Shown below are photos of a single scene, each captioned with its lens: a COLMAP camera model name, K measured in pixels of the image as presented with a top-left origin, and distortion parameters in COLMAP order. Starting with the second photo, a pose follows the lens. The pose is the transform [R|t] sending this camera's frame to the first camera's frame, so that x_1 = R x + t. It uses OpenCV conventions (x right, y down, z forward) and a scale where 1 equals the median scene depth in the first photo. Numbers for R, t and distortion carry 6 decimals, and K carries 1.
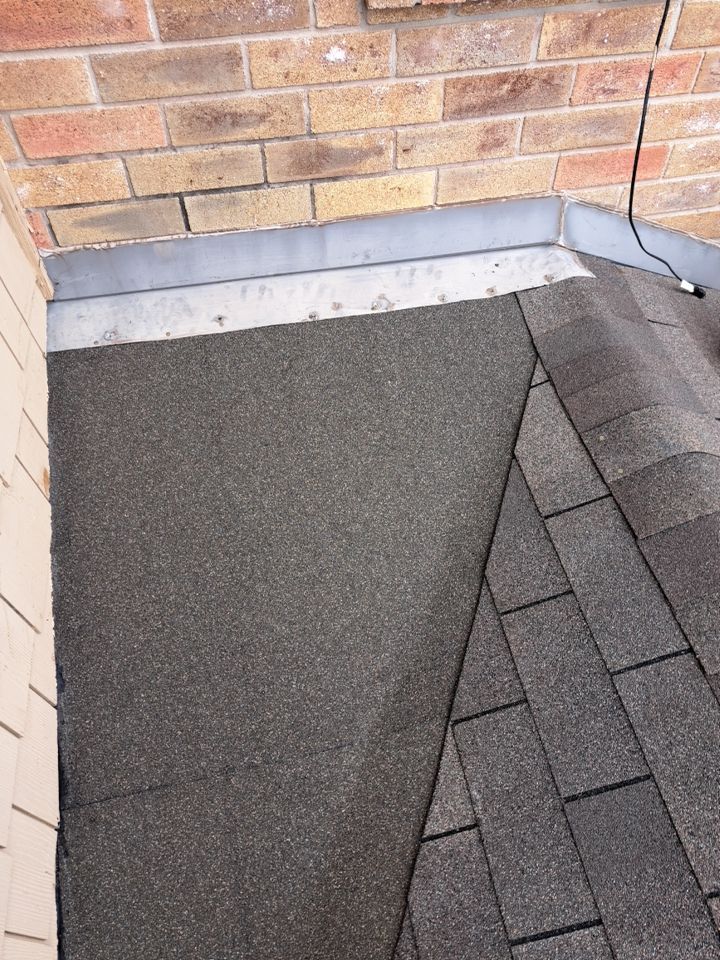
lens RADIAL K [[680.2, 0, 350.5], [0, 680.2, 479.0], [0, 0, 1]] dist [0.065383, -0.070114]
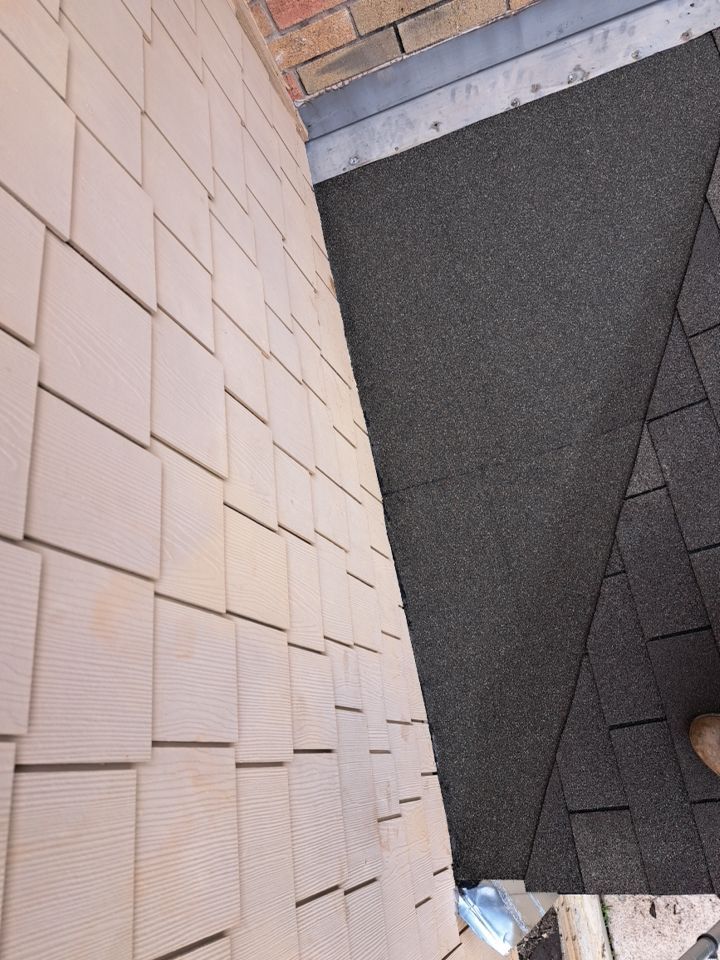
lens RADIAL K [[680.2, 0, 350.5], [0, 680.2, 479.0], [0, 0, 1]] dist [0.065383, -0.070114]
pose [[0.944590, -0.061471, -0.322447, 0.021125], [0.157054, 0.947213, 0.279504, -0.007334], [0.288244, -0.314658, 0.904381, -0.363525]]
